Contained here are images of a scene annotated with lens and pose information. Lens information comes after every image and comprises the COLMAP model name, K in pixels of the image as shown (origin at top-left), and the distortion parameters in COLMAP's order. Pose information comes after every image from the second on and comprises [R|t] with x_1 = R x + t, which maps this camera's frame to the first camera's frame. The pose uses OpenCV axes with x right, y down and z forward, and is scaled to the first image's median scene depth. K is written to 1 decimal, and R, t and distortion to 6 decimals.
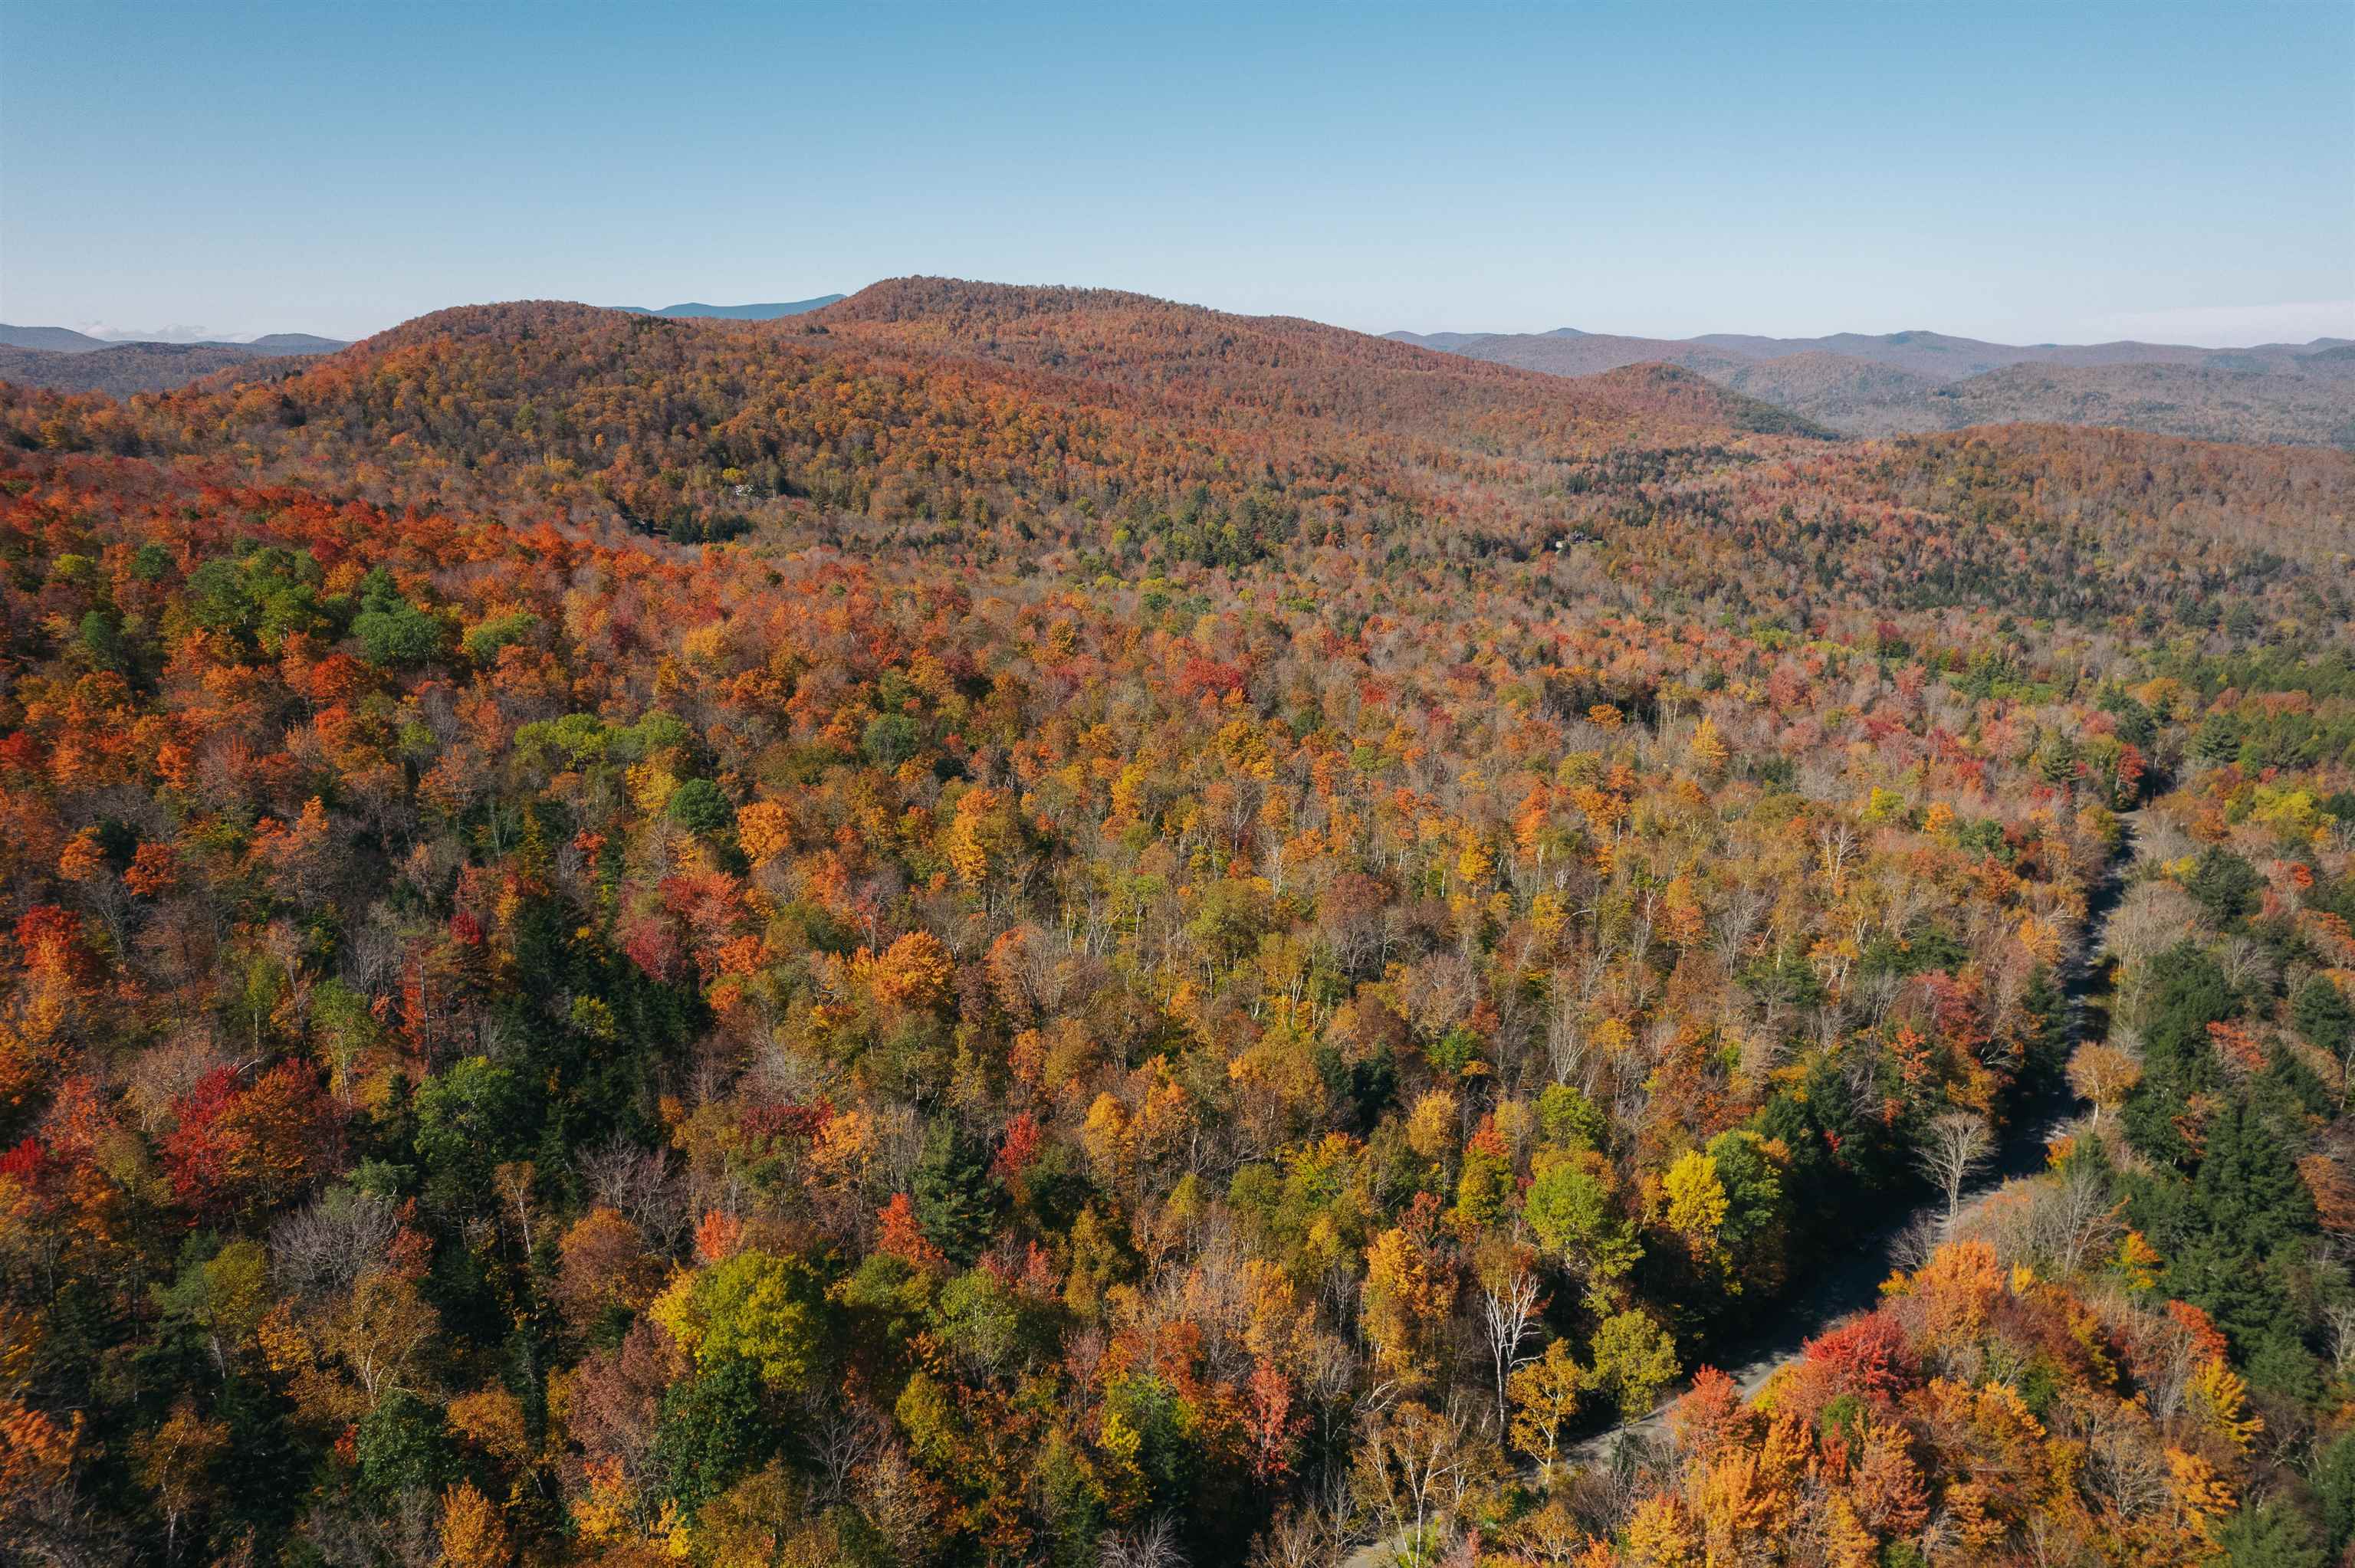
lens RADIAL K [[1493.6, 0, 1184.0], [0, 1493.6, 810.6], [0, 0, 1]] dist [-0.068555, 0.042196]
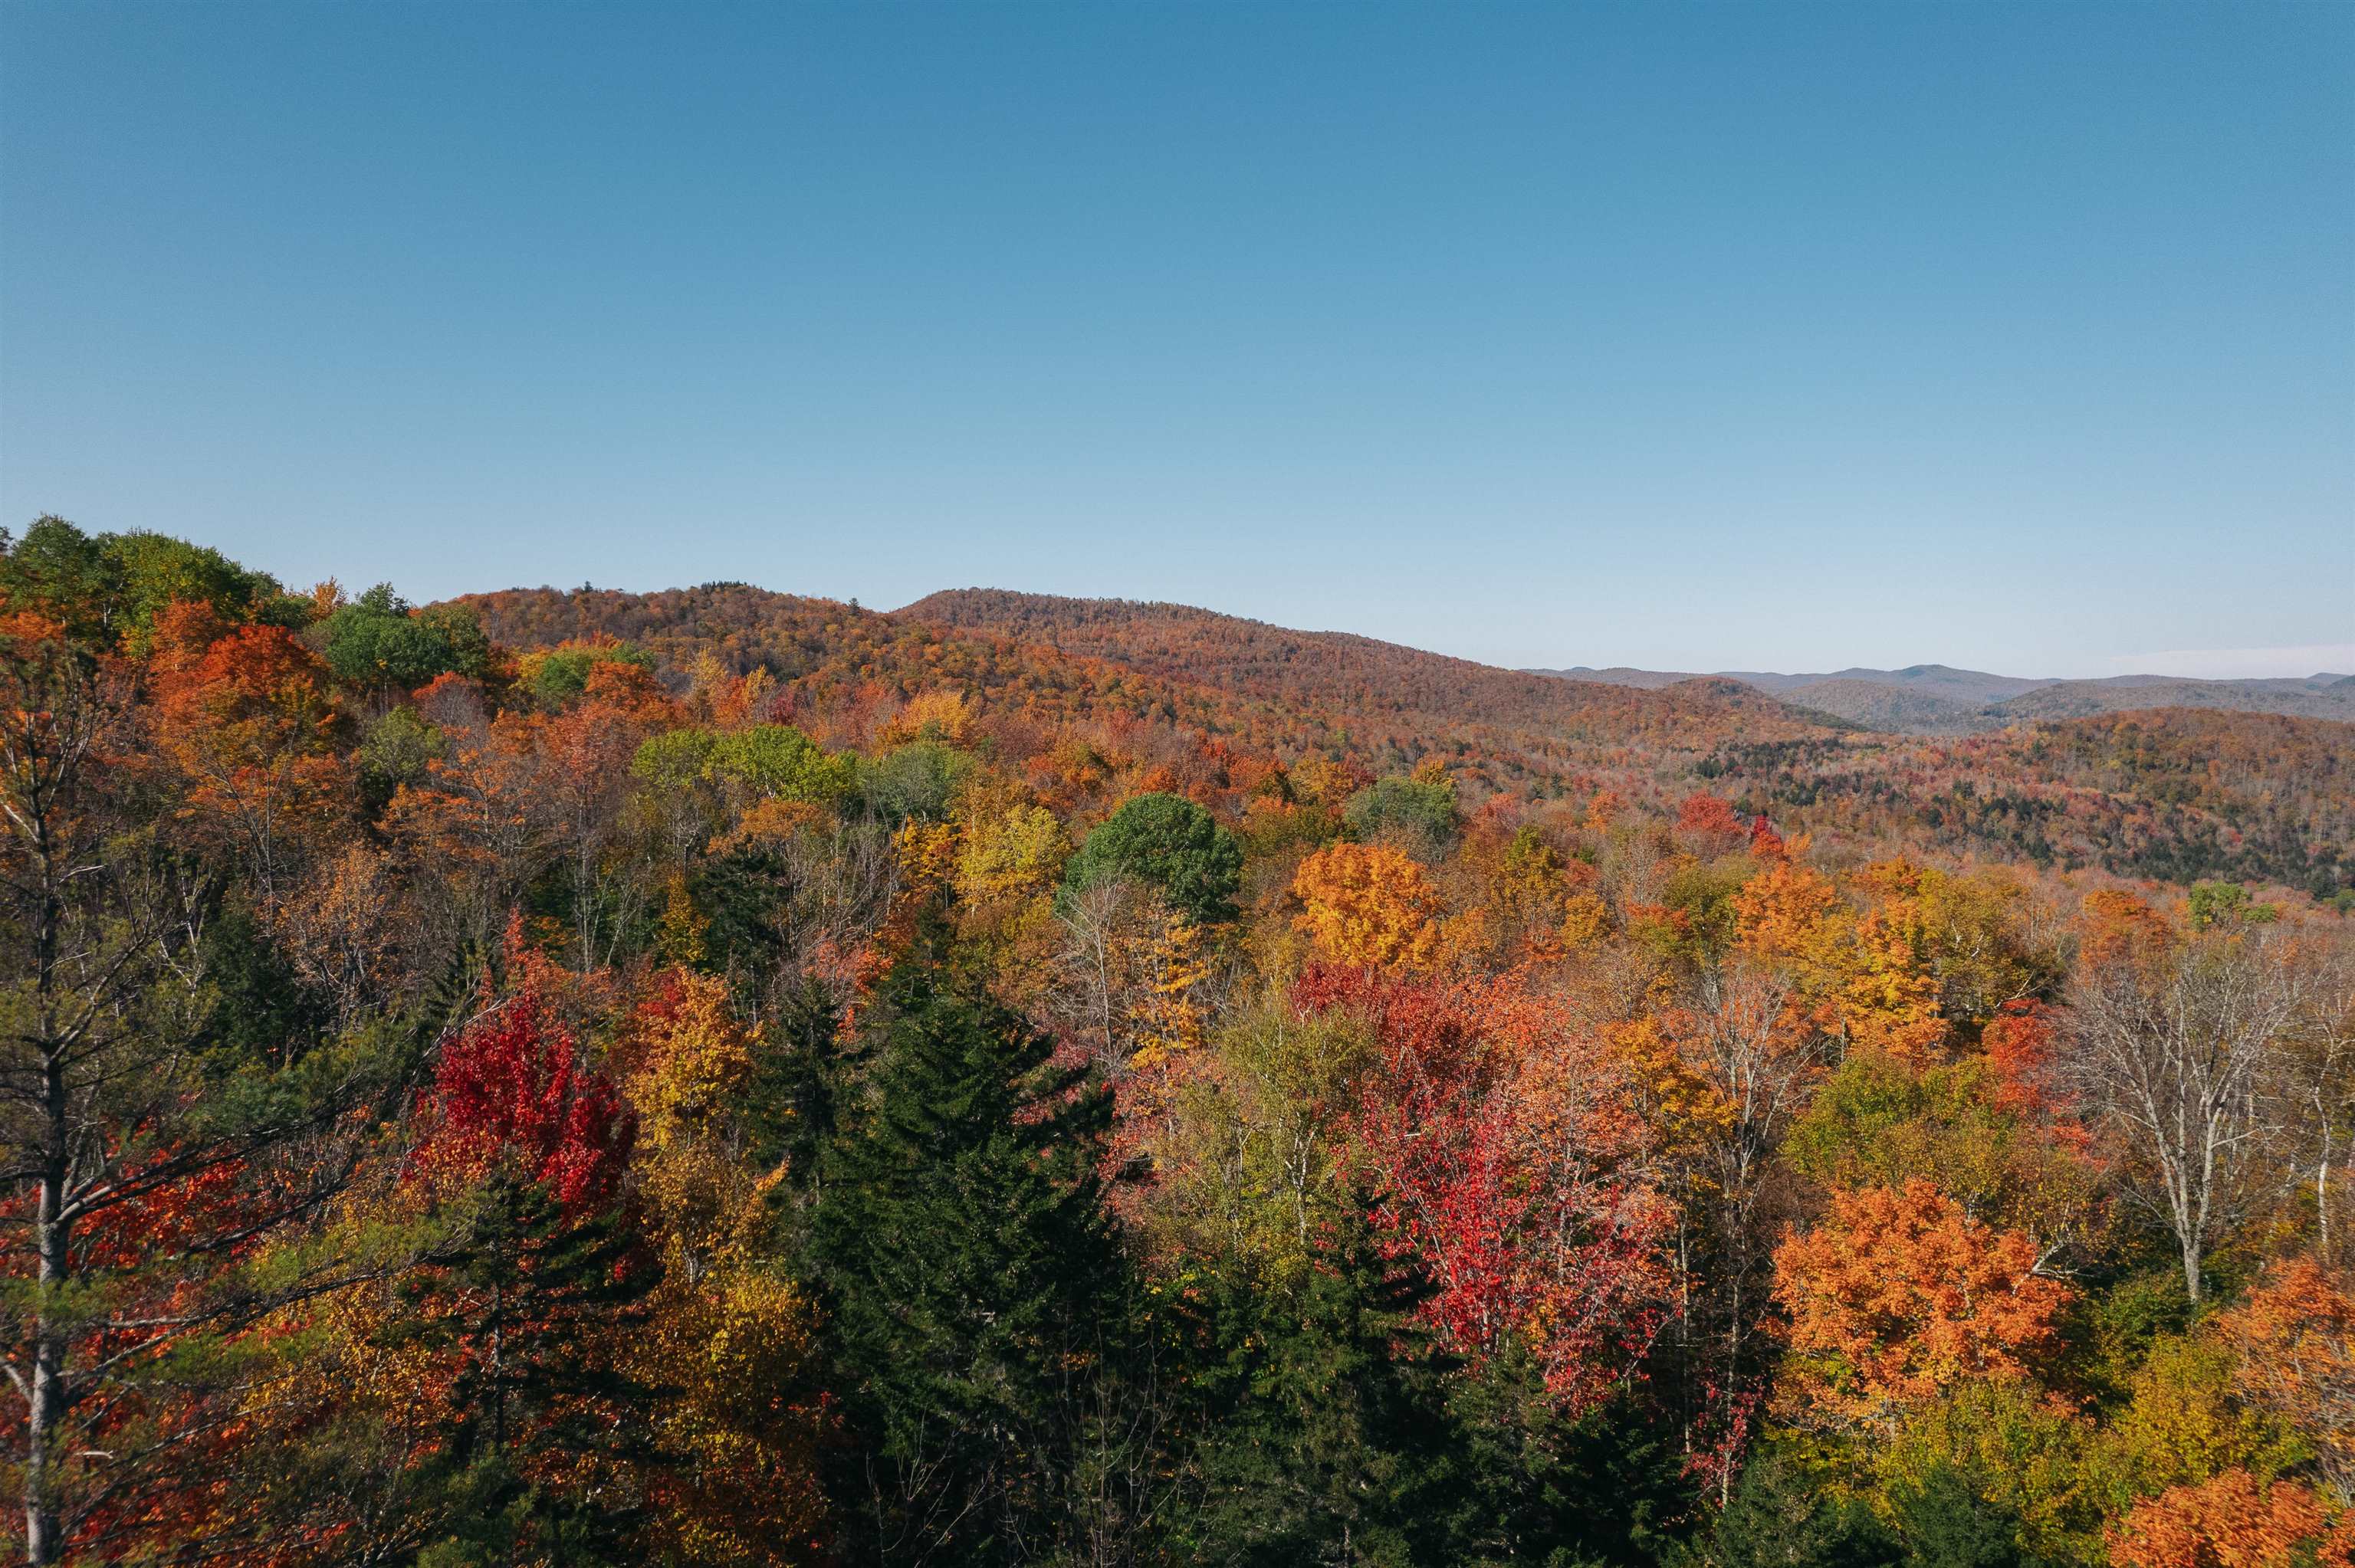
lens RADIAL K [[1493.6, 0, 1184.0], [0, 1493.6, 810.6], [0, 0, 1]] dist [-0.068555, 0.042196]
pose [[0.999939, 0.002020, -0.010865, -0.059457], [-0.004377, 0.975140, -0.221545, 0.012087], [0.010147, 0.221579, 0.975090, 0.120343]]
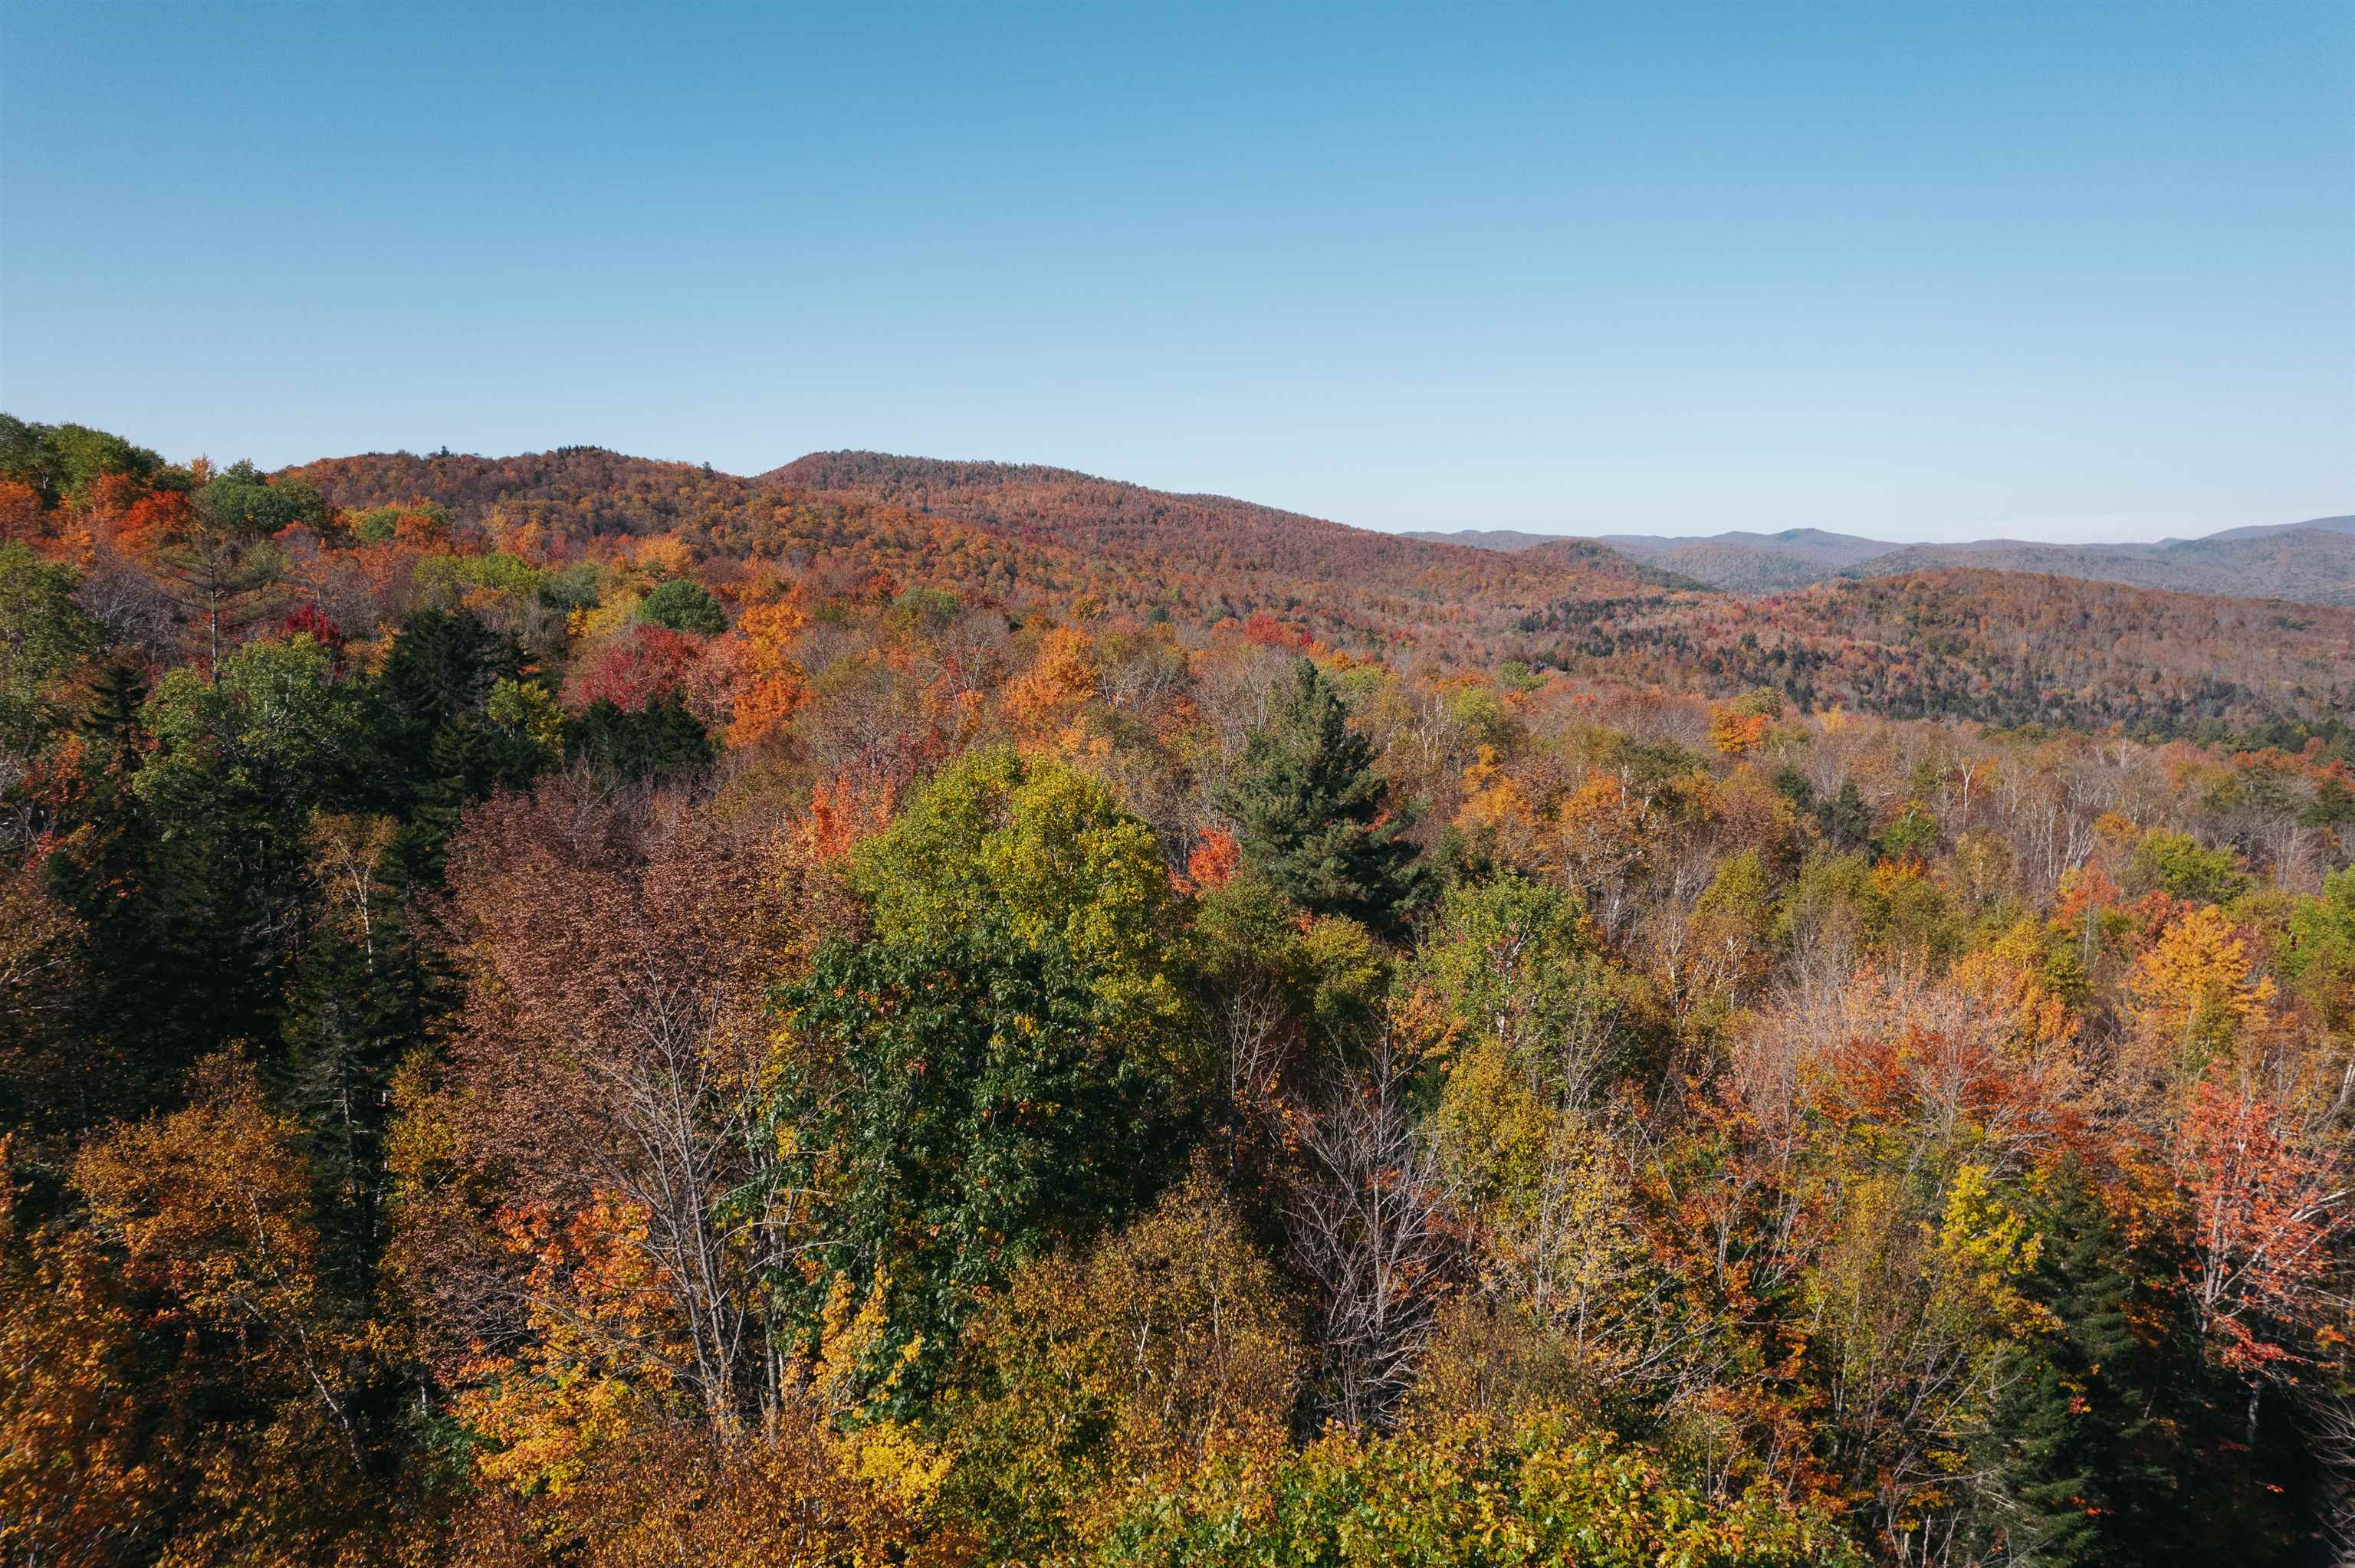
lens RADIAL K [[1493.6, 0, 1184.0], [0, 1493.6, 810.6], [0, 0, 1]] dist [-0.068555, 0.042196]
pose [[0.998347, -0.009481, 0.056680, -0.024737], [0.016932, 0.991044, -0.132461, 0.034051], [-0.054917, 0.133202, 0.989566, 0.059263]]
